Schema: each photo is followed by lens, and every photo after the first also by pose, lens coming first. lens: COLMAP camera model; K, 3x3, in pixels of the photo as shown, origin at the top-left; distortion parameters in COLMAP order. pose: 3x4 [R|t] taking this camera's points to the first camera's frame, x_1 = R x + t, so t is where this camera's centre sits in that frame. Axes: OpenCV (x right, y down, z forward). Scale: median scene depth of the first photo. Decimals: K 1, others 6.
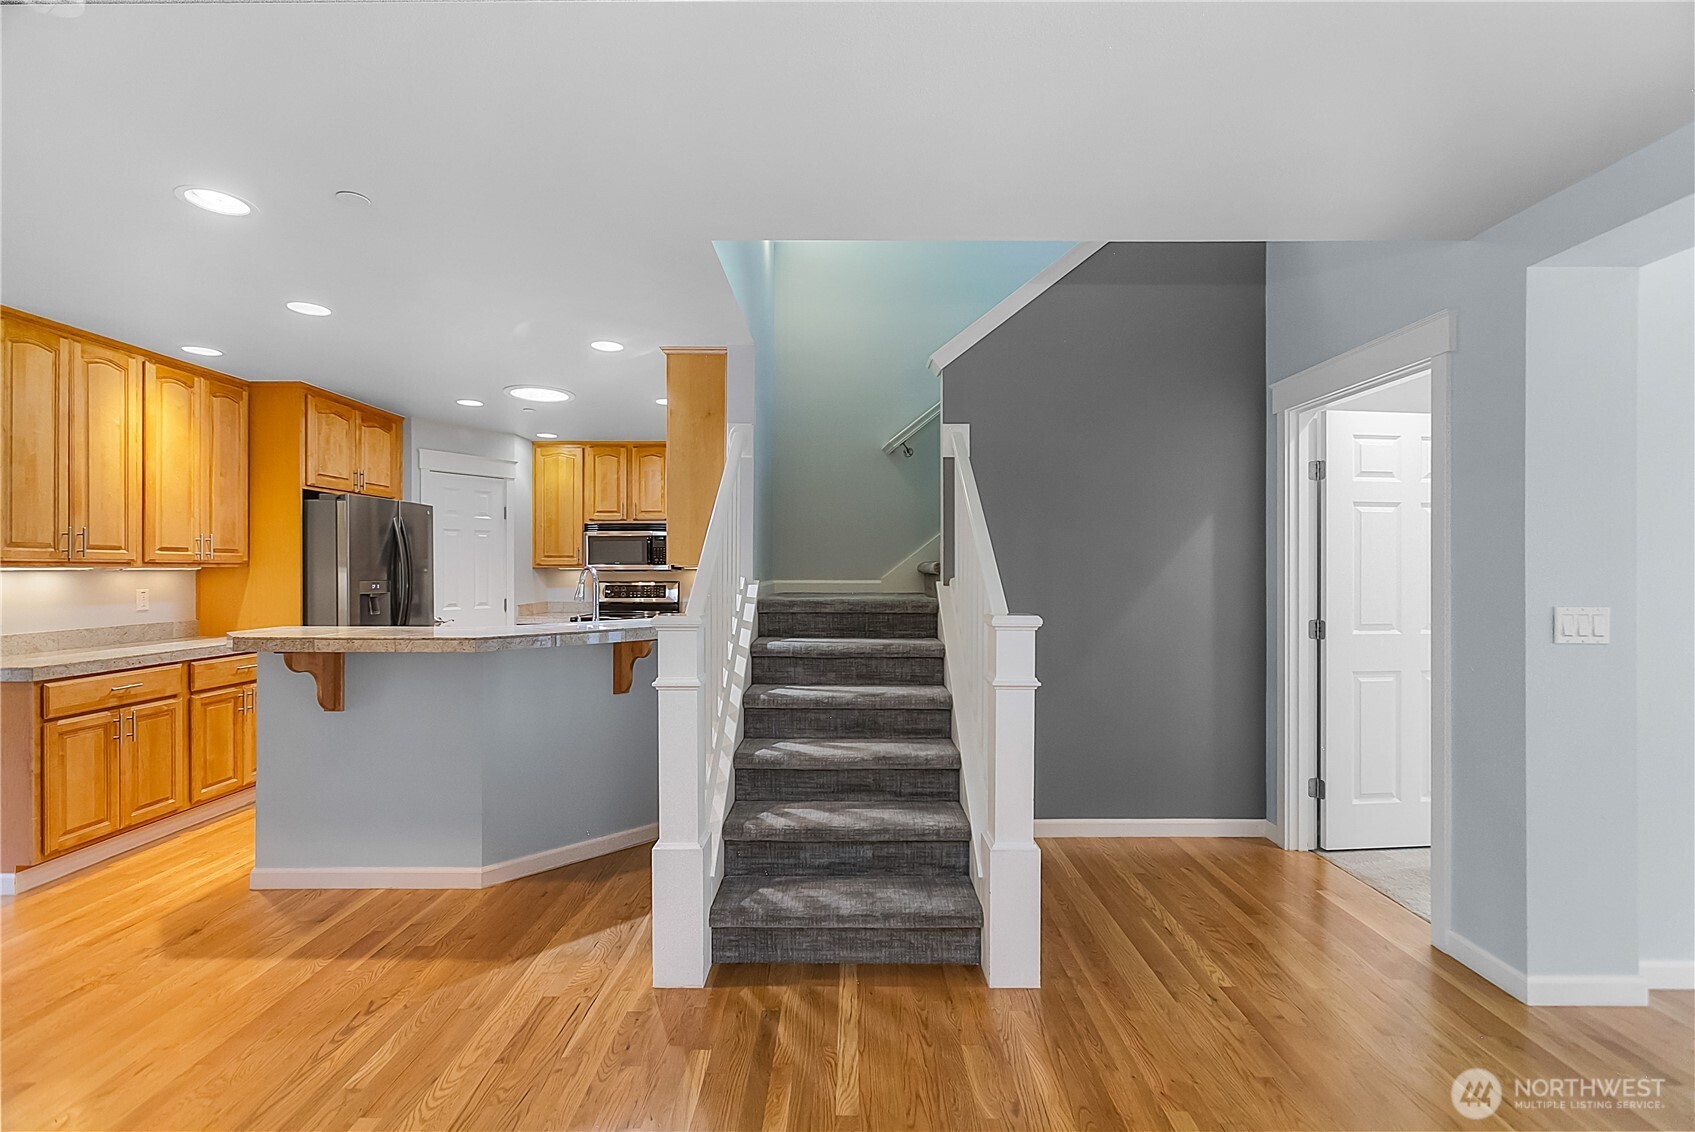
lens RADIAL K [[753.1, 0, 847.5], [0, 753.1, 566.0], [0, 0, 1]] dist [-0.016739, 0.015832]
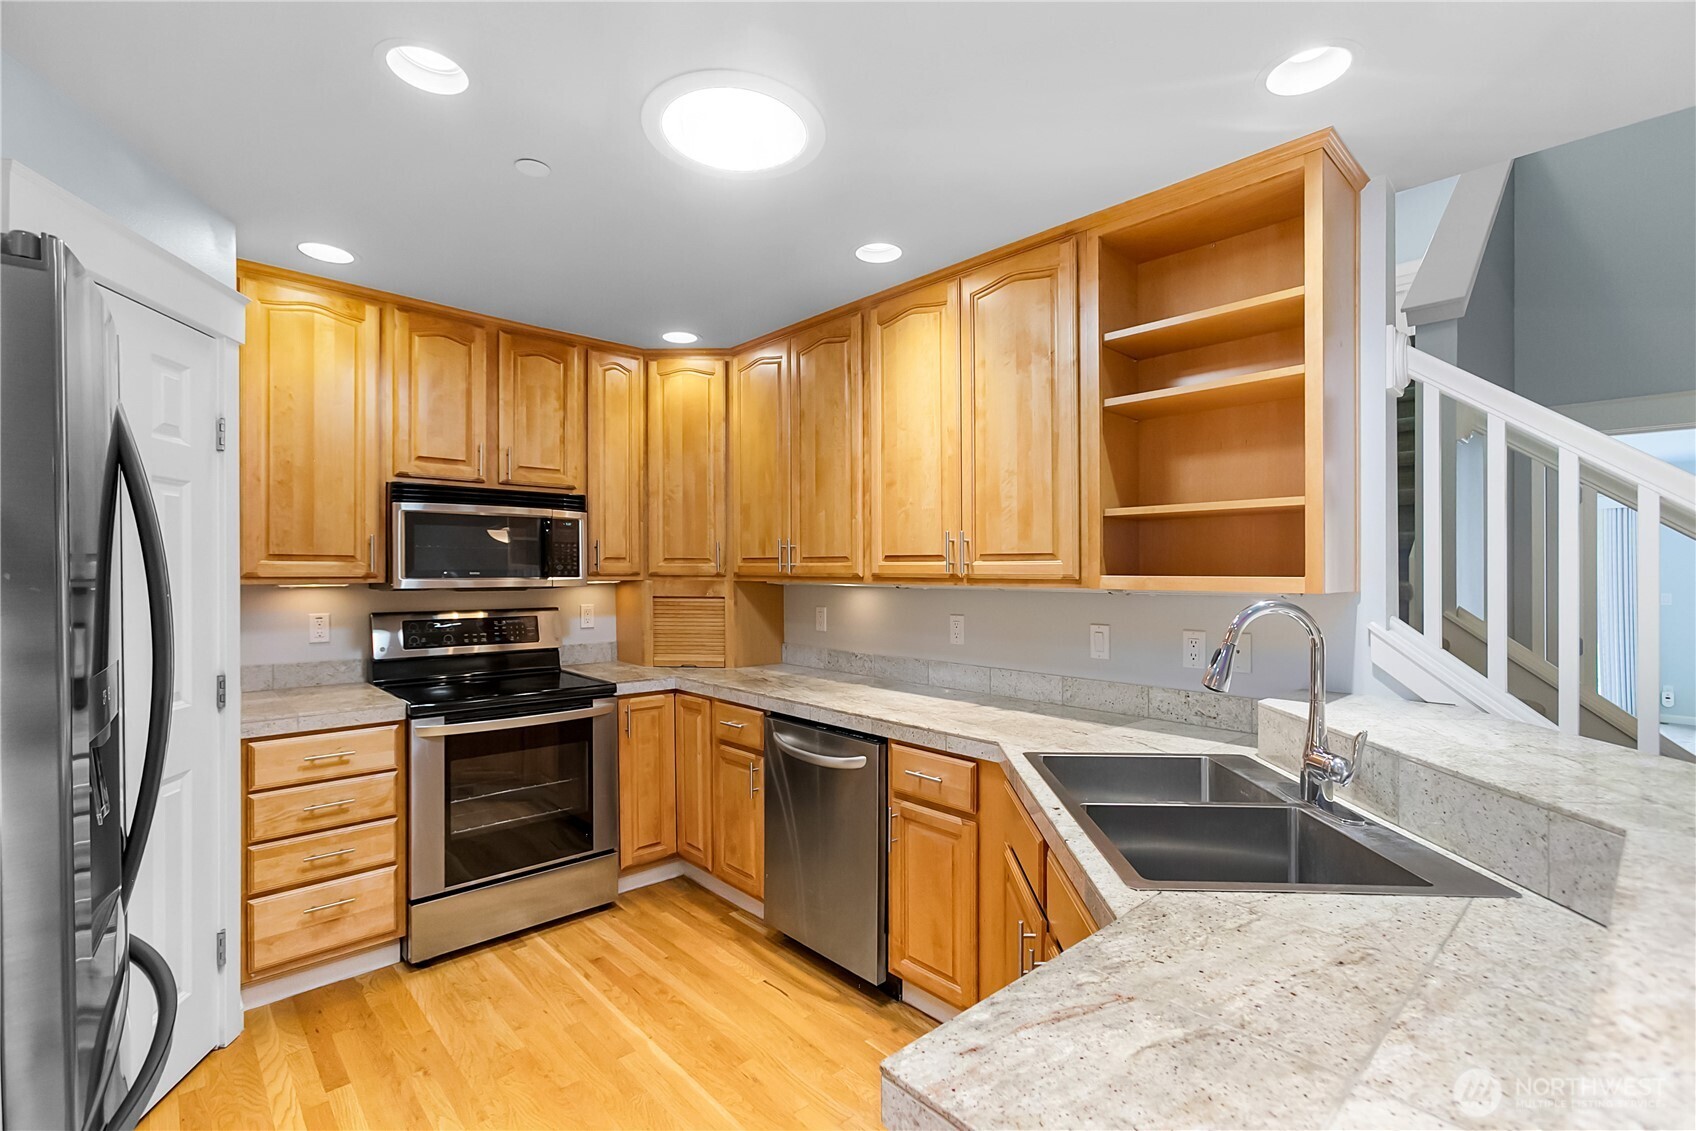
lens RADIAL K [[762.2, 0, 848.0], [0, 762.2, 565.5], [0, 0, 1]] dist [-0.021214, 0.016708]
pose [[0.728474, 0.008427, 0.685022, -0.810366], [-0.008758, 0.999957, -0.002988, -0.016540], [-0.685018, -0.003822, 0.728516, 0.885640]]
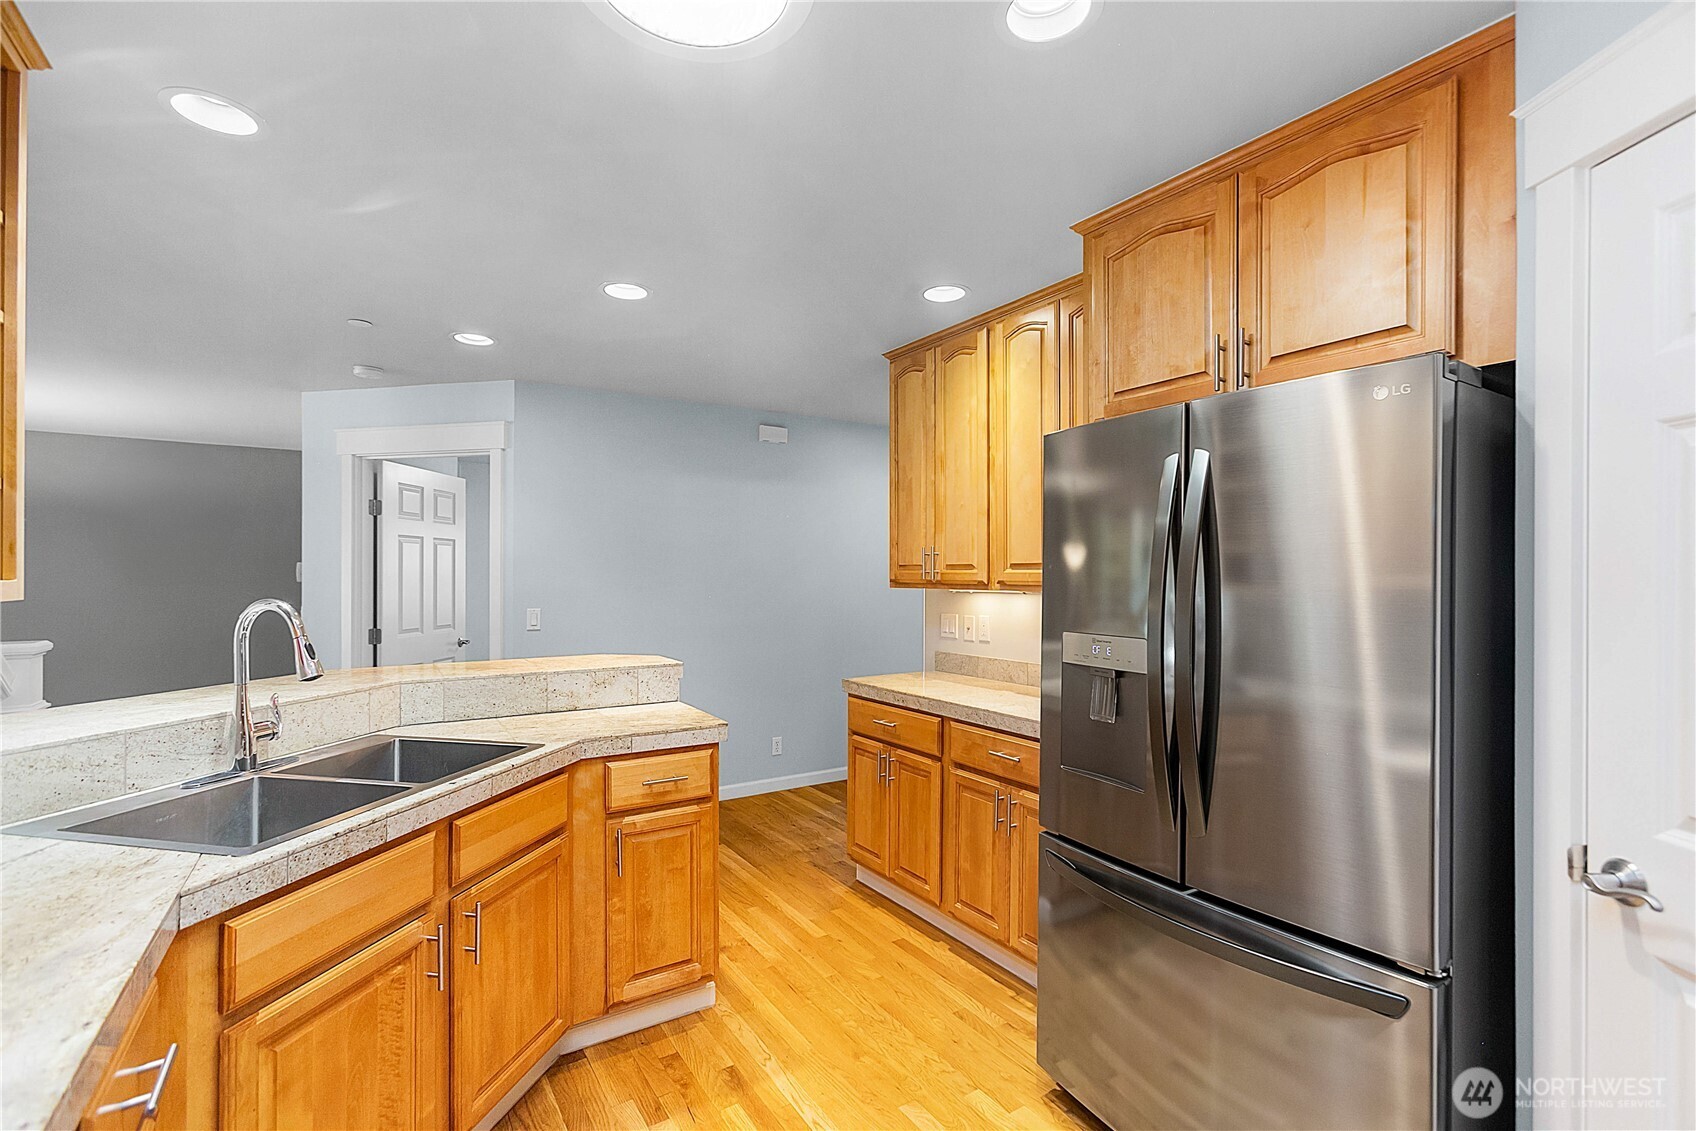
lens RADIAL K [[762.2, 0, 848.0], [0, 762.2, 565.5], [0, 0, 1]] dist [-0.021214, 0.016708]
pose [[-0.838940, 0.001239, -0.544222, -0.396075], [0.006060, 0.999957, -0.007065, -0.019794], [0.544190, -0.009225, -0.838911, 1.625301]]
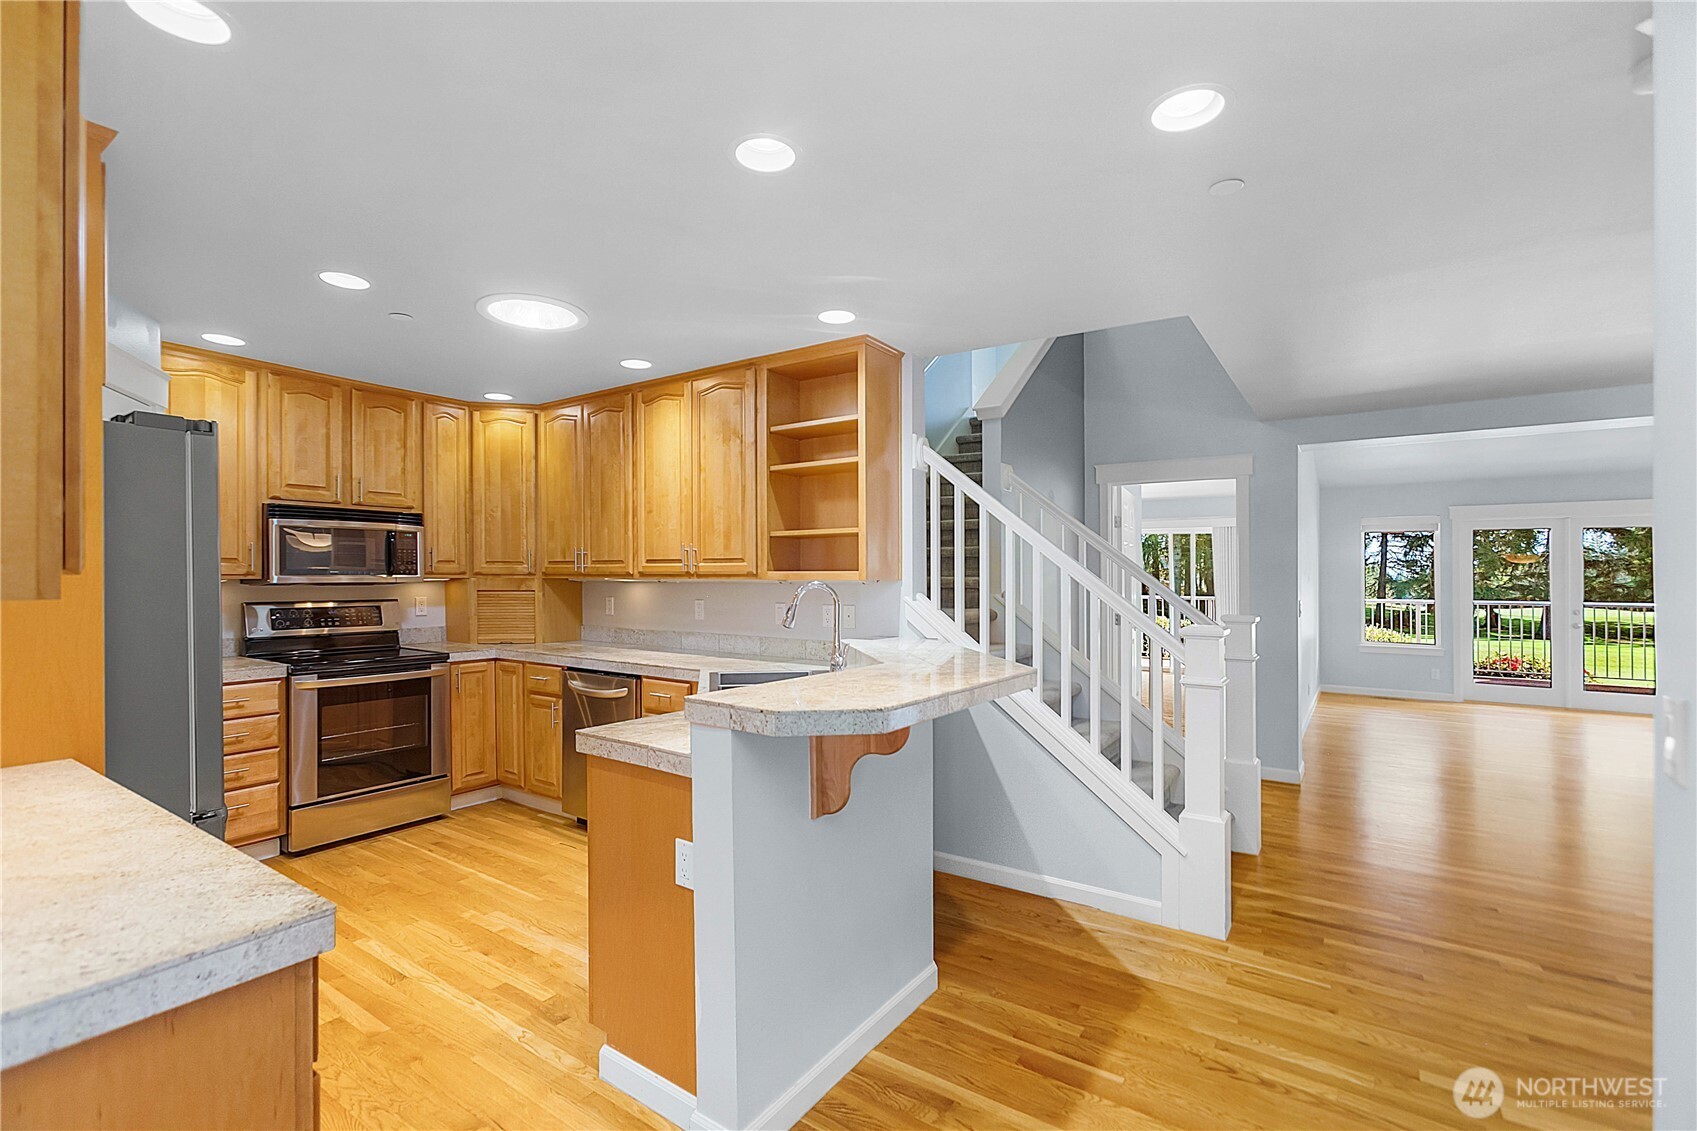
lens RADIAL K [[756.9, 0, 846.7], [0, 756.9, 574.1], [0, 0, 1]] dist [-0.018900, 0.015914]
pose [[0.564716, 0.003952, 0.825276, -1.023733], [-0.007998, 0.999968, 0.000684, -0.010315], [-0.825246, -0.006987, 0.564730, 0.530990]]
